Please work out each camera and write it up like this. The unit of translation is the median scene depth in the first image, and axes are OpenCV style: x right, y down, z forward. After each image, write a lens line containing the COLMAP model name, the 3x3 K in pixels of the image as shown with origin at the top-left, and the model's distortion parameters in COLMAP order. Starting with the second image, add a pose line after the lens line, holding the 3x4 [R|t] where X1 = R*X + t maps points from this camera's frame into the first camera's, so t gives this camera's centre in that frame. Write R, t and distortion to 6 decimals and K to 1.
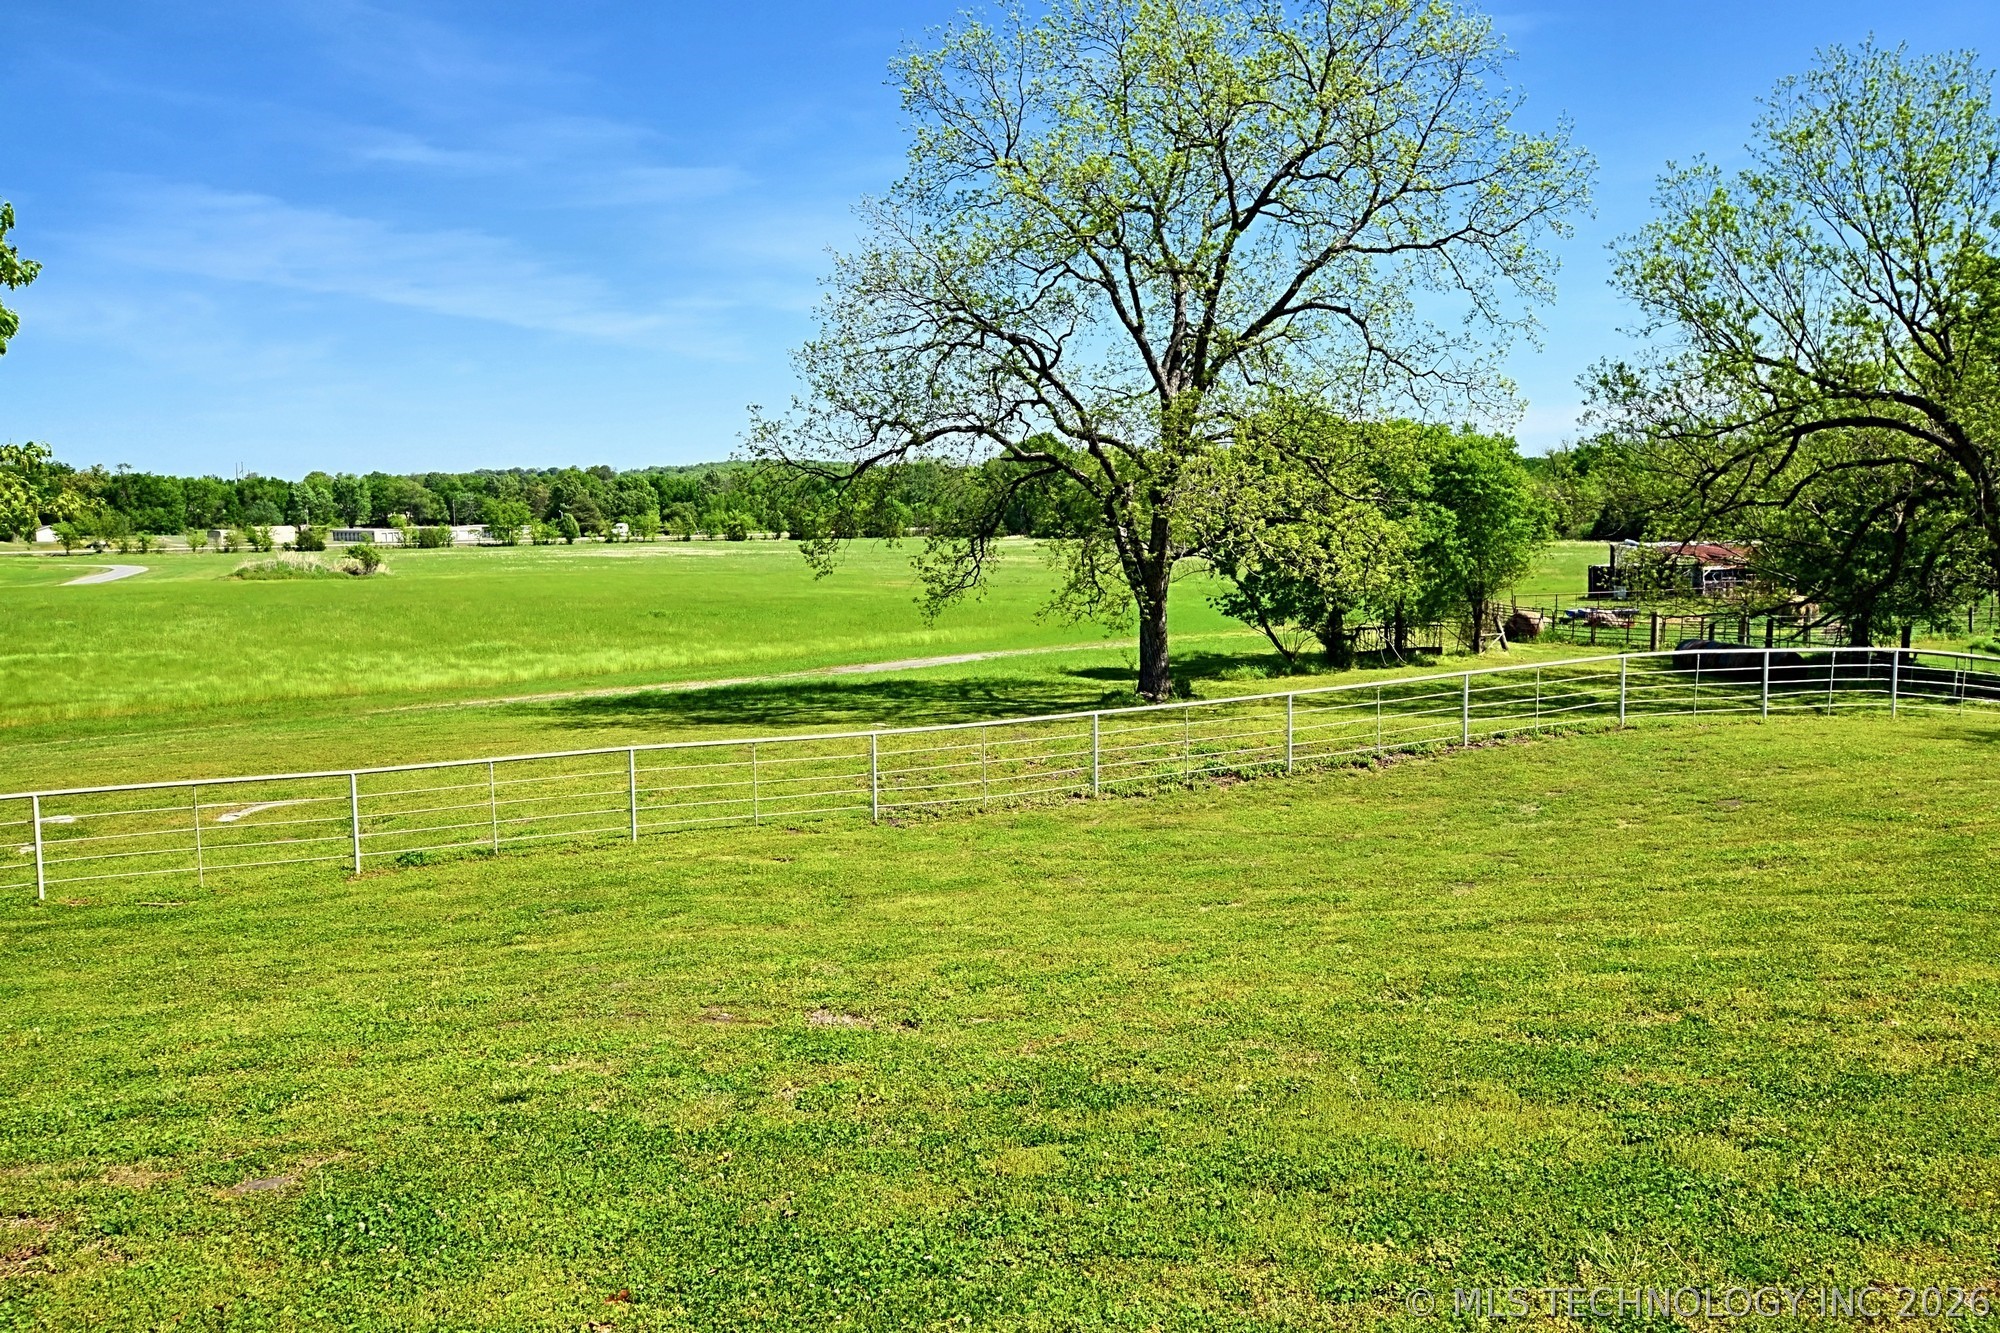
lens RADIAL K [[1737.6, 0, 1000.1], [0, 1737.6, 666.9], [0, 0, 1]] dist [0.049933, -0.002582]
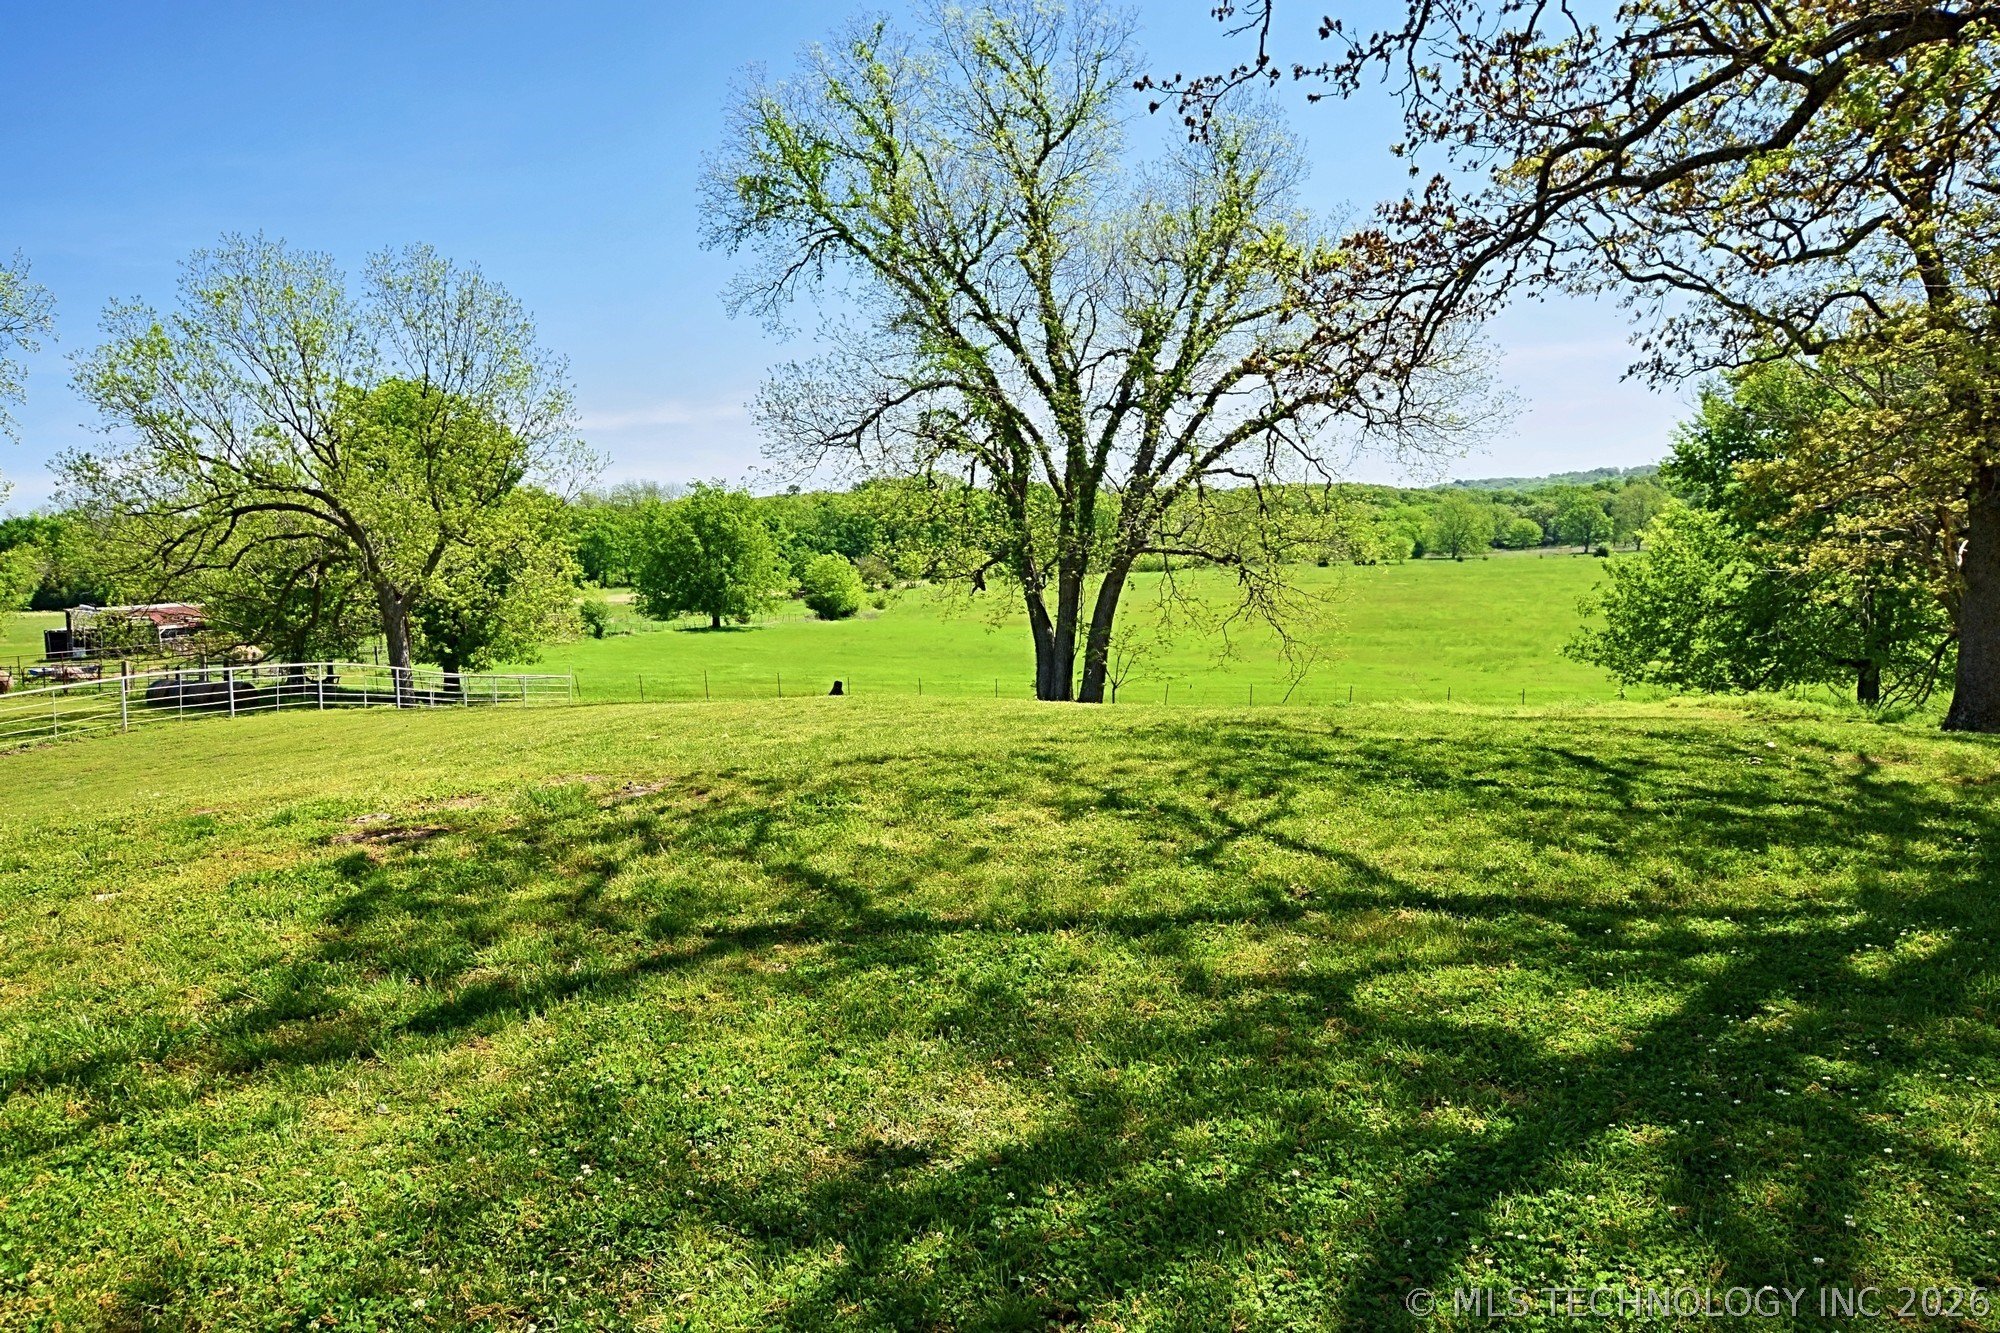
lens RADIAL K [[1544.8, 0, 1000.9], [0, 1544.8, 667.0], [0, 0, 1]] dist [0.010735, 0.012962]
pose [[0.633854, -0.058253, 0.771256, -0.094922], [0.083683, 0.996471, 0.006489, 0.024611], [-0.768912, 0.060428, 0.636492, -0.194715]]
